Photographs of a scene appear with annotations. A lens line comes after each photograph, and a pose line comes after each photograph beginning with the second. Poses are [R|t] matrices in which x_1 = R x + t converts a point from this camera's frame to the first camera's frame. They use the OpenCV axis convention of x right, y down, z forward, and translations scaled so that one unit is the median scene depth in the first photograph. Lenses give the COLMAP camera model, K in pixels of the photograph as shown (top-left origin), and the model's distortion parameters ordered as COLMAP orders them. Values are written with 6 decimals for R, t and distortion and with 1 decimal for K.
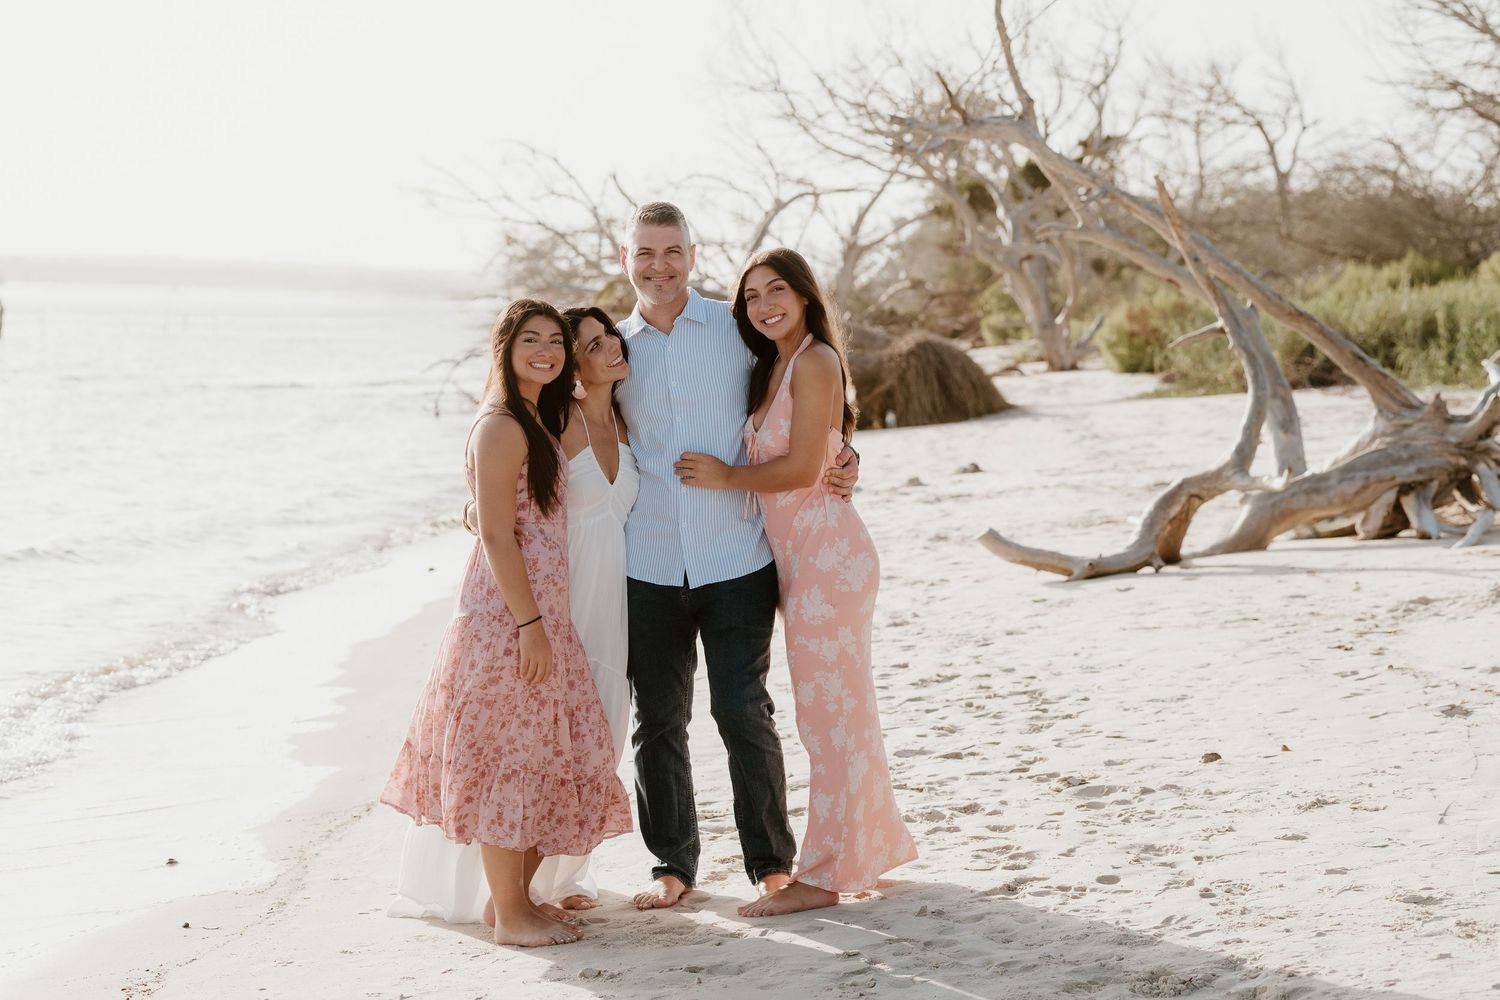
lens RADIAL K [[3309.5, 0, 750.0], [0, 3309.5, 500.0], [0, 0, 1]] dist [-0.050235, 0.532181]
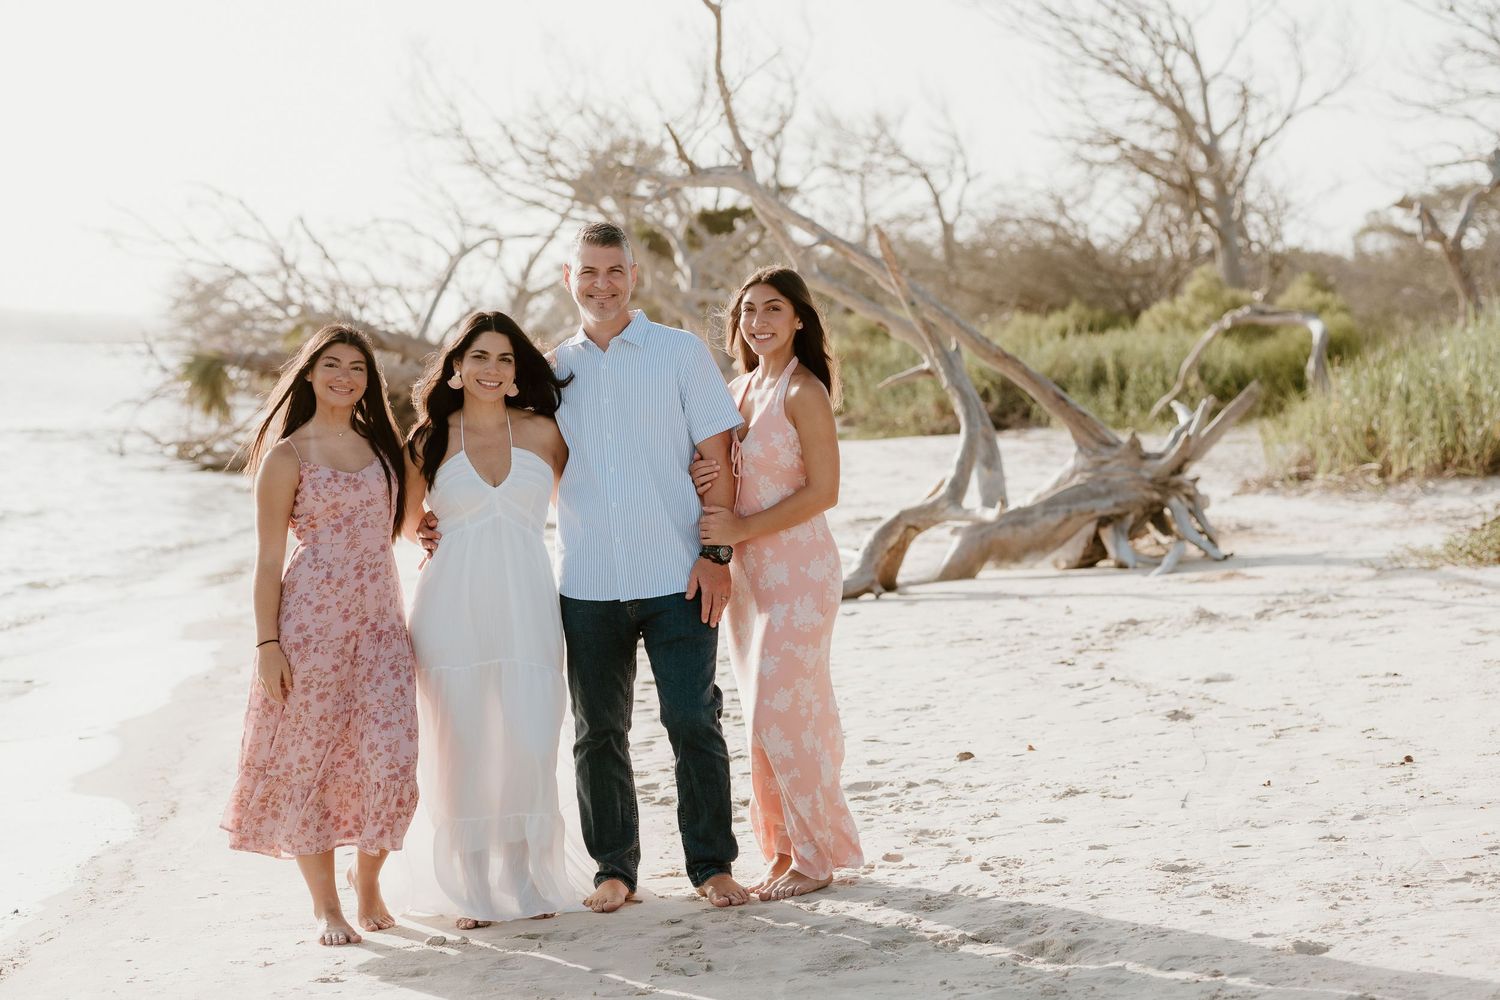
lens RADIAL K [[3309.5, 0, 750.0], [0, 3309.5, 500.0], [0, 0, 1]] dist [-0.050235, 0.532181]
pose [[0.994594, 0.002687, 0.103804, -0.024968], [-0.001228, 0.999900, -0.014117, 0.004832], [-0.103831, 0.013913, 0.994498, -0.045037]]
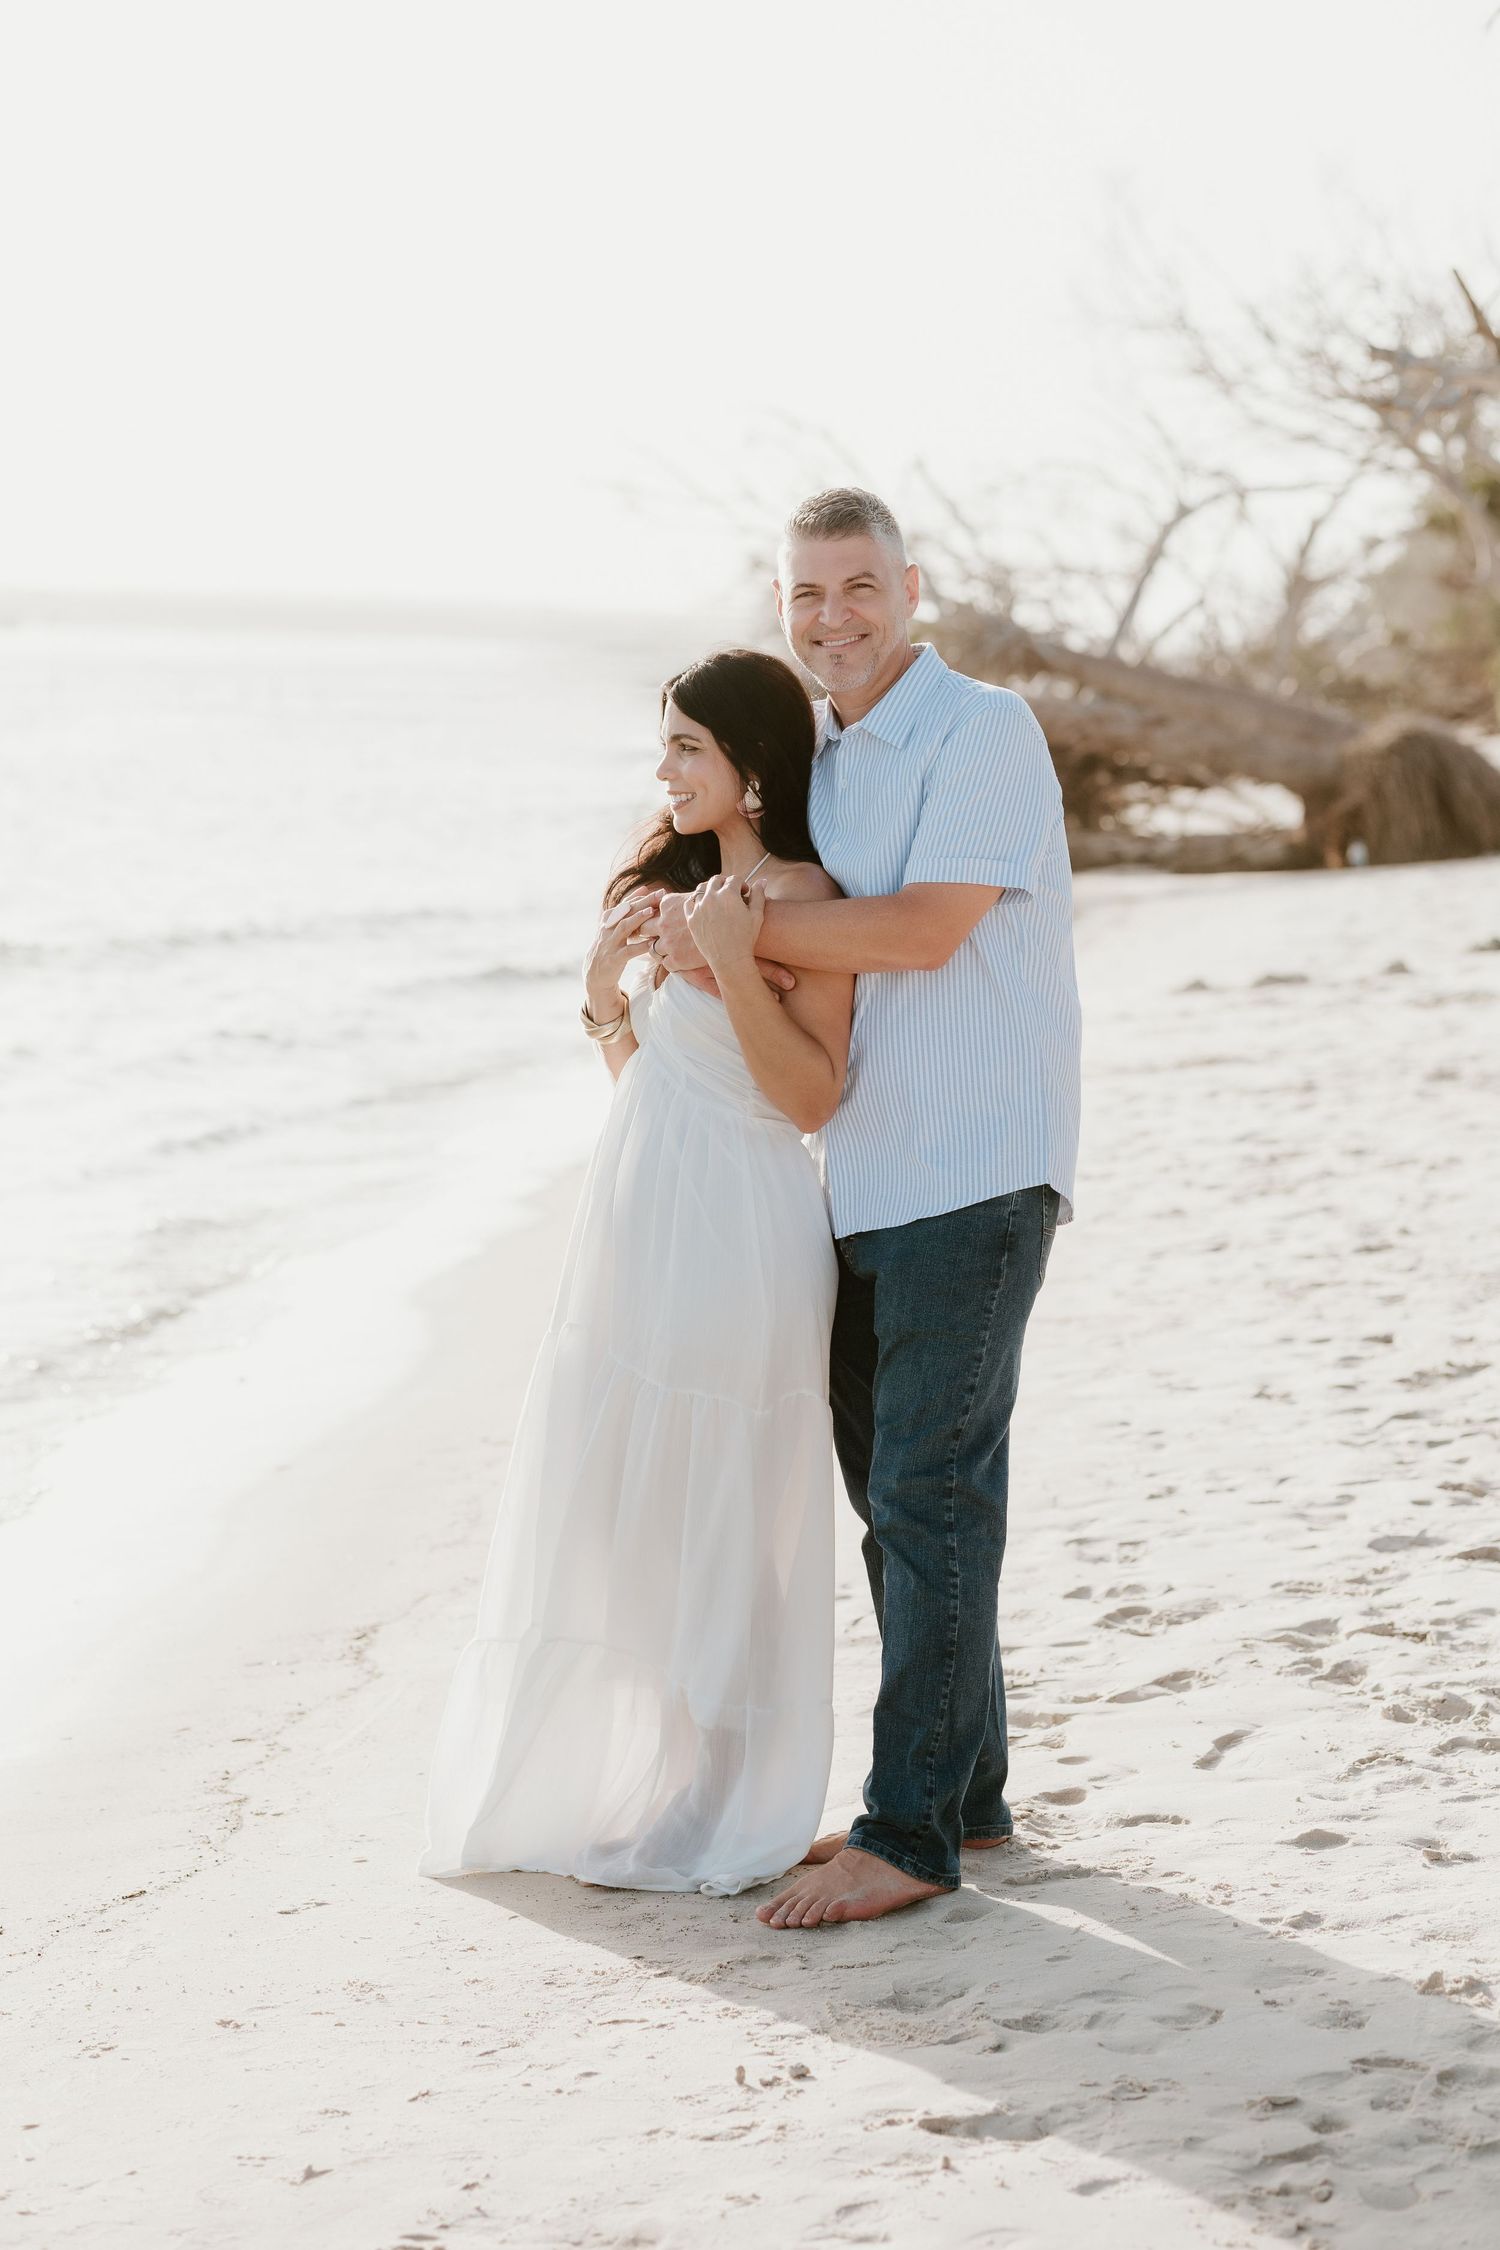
lens RADIAL K [[4964.3, 0, 750.0], [0, 4964.3, 1125.0], [0, 0, 1]] dist [-0.050235, 0.532181]
pose [[0.996908, 0.012347, -0.077607, 0.003678], [-0.009745, 0.999381, 0.033815, -0.009097], [0.077977, -0.032954, 0.996410, 0.128869]]
